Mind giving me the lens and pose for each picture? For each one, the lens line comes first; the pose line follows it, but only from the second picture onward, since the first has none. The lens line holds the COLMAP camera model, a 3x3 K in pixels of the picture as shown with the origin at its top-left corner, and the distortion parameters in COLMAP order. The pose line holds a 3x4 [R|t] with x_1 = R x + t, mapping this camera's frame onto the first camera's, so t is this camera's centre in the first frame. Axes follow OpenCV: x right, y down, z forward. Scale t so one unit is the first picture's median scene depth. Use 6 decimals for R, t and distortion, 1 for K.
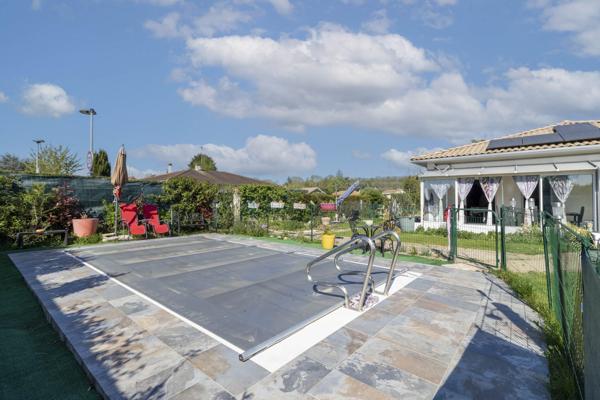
lens RADIAL K [[280.1, 0, 305.8], [0, 280.1, 191.2], [0, 0, 1]] dist [0.005167, 0.000727]
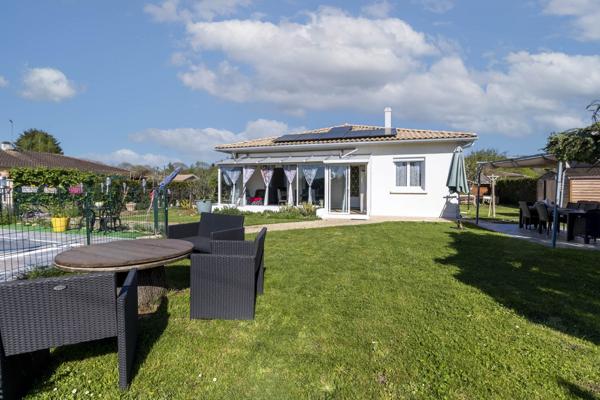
lens RADIAL K [[280.1, 0, 305.8], [0, 280.1, 191.2], [0, 0, 1]] dist [0.005167, 0.000727]
pose [[0.931380, -0.008068, 0.363959, 0.315153], [-0.007624, 0.999103, 0.041657, 0.007294], [-0.363969, -0.041573, 0.930483, -0.147093]]
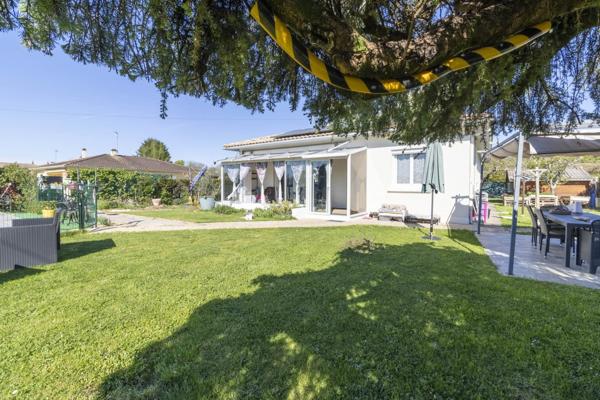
lens RADIAL K [[280.1, 0, 305.8], [0, 280.1, 191.2], [0, 0, 1]] dist [0.005167, 0.000727]
pose [[0.997461, -0.003938, 0.071107, 0.642519], [0.000399, 0.998763, 0.049720, 0.010126], [-0.071215, -0.049566, 0.996229, -0.155664]]
